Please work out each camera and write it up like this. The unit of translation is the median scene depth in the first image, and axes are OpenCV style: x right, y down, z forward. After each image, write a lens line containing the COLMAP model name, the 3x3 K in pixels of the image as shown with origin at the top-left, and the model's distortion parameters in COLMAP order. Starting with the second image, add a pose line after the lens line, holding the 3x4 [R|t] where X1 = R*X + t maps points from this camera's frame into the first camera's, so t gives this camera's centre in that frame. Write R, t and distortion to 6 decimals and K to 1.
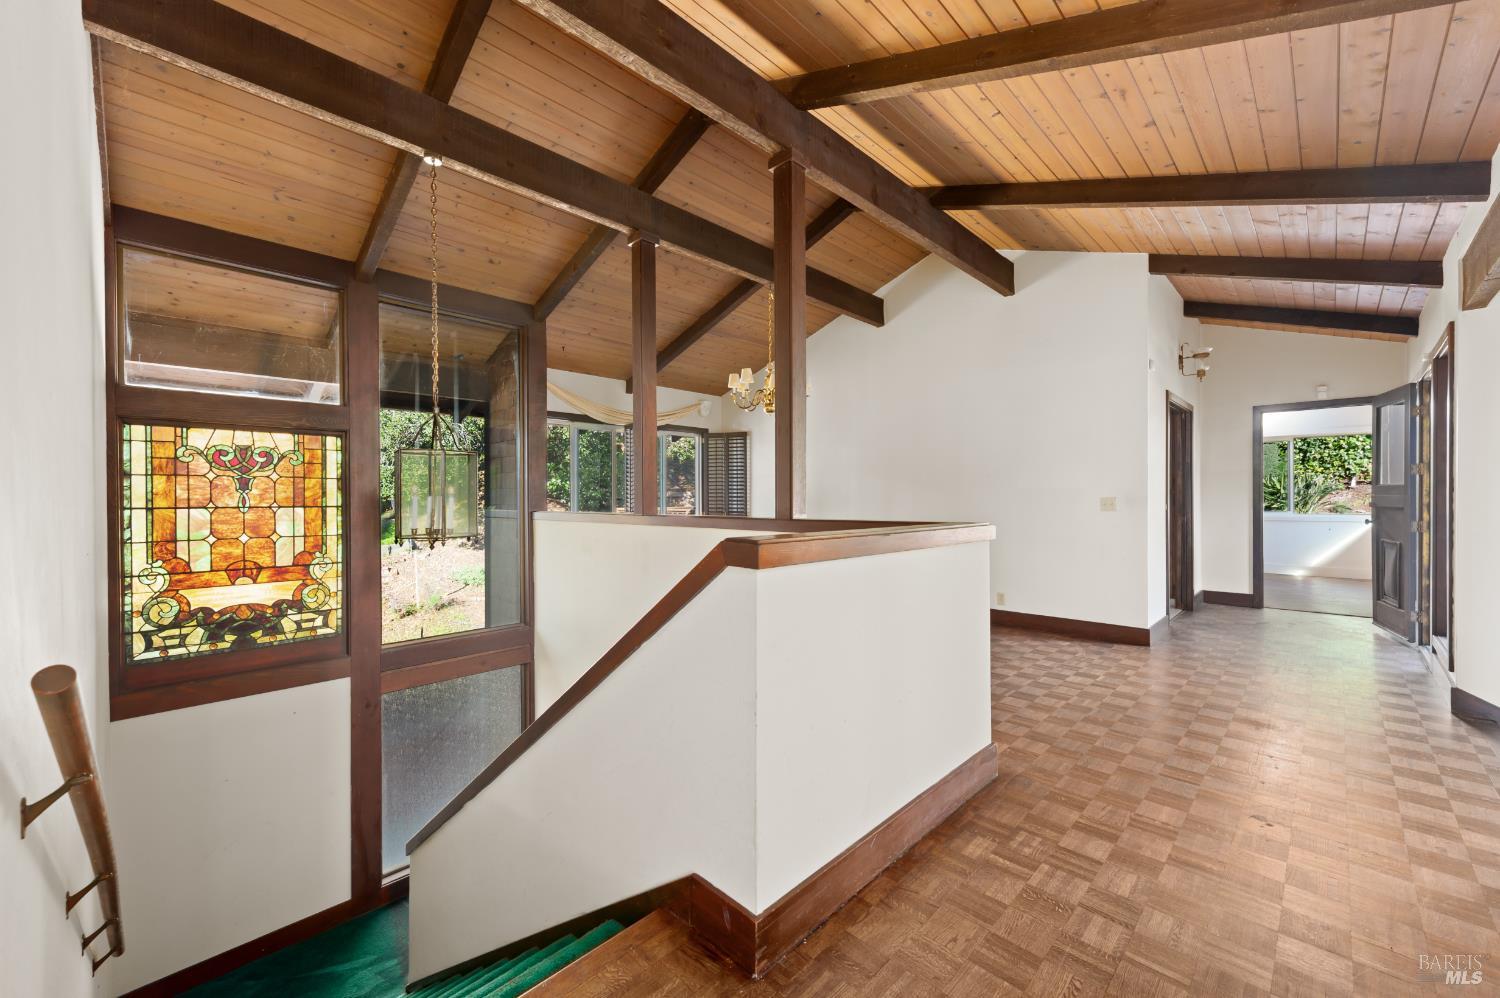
lens RADIAL K [[590.8, 0, 738.3], [0, 590.8, 500.1], [0, 0, 1]] dist [0.000743, 0.000027]
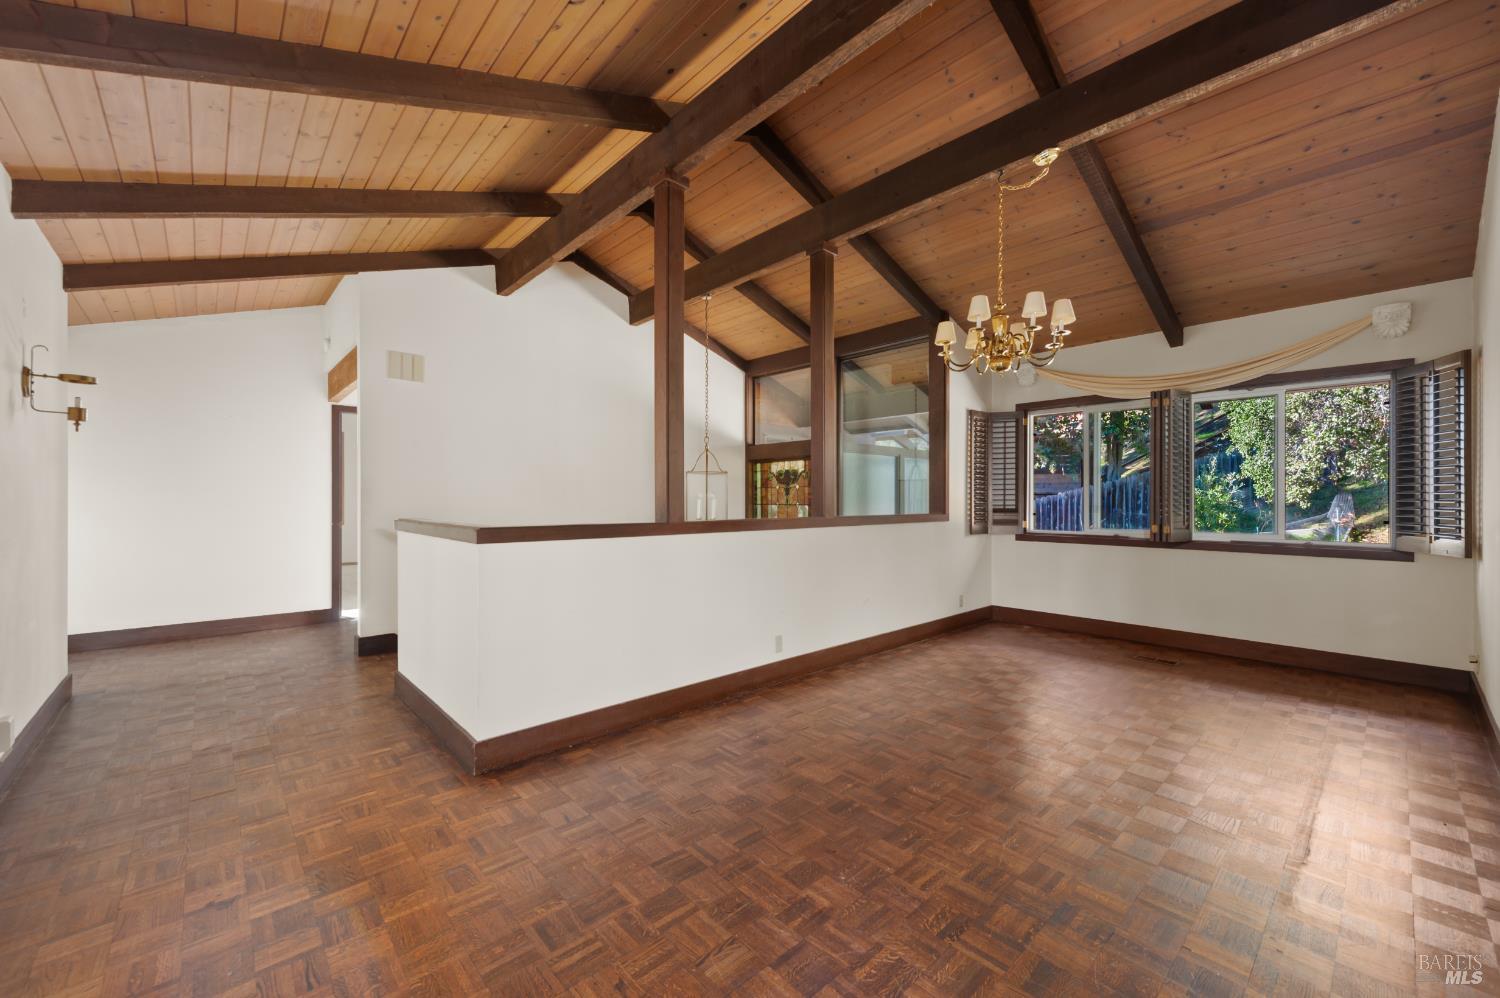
lens RADIAL K [[590.8, 0, 738.3], [0, 590.8, 500.1], [0, 0, 1]] dist [0.000743, 0.000027]
pose [[-0.057280, 0.009839, -0.998310, 0.932203], [0.001206, 0.999951, 0.009786, -0.019989], [0.998357, -0.000643, -0.057289, 0.979536]]
